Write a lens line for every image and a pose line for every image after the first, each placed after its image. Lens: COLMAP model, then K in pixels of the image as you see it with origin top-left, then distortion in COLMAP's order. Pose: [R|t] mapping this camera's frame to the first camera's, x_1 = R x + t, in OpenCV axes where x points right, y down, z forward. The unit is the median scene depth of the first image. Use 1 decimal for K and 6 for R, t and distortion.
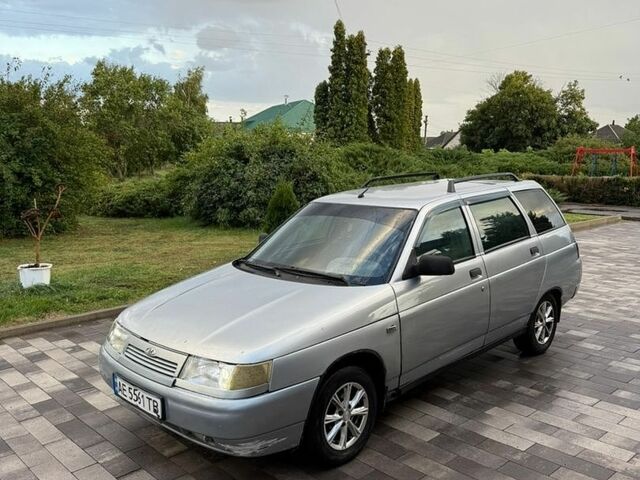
lens RADIAL K [[551.4, 0, 320.0], [0, 551.4, 240.0], [0, 0, 1]] dist [0.006962, -0.020396]
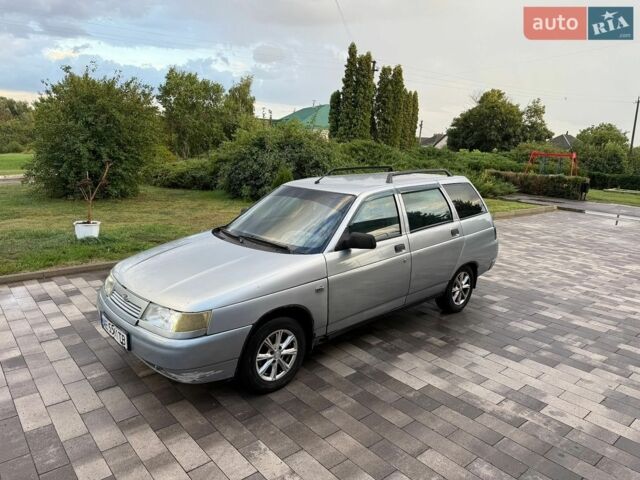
lens RADIAL K [[413.1, 0, 320.0], [0, 413.1, 240.0], [0, 0, 1]] dist [0.001110, -0.003268]
pose [[0.998120, 0.053326, -0.030225, 0.098085], [-0.051147, 0.996319, 0.068795, -0.011185], [0.033782, -0.067120, 0.997173, 0.039190]]
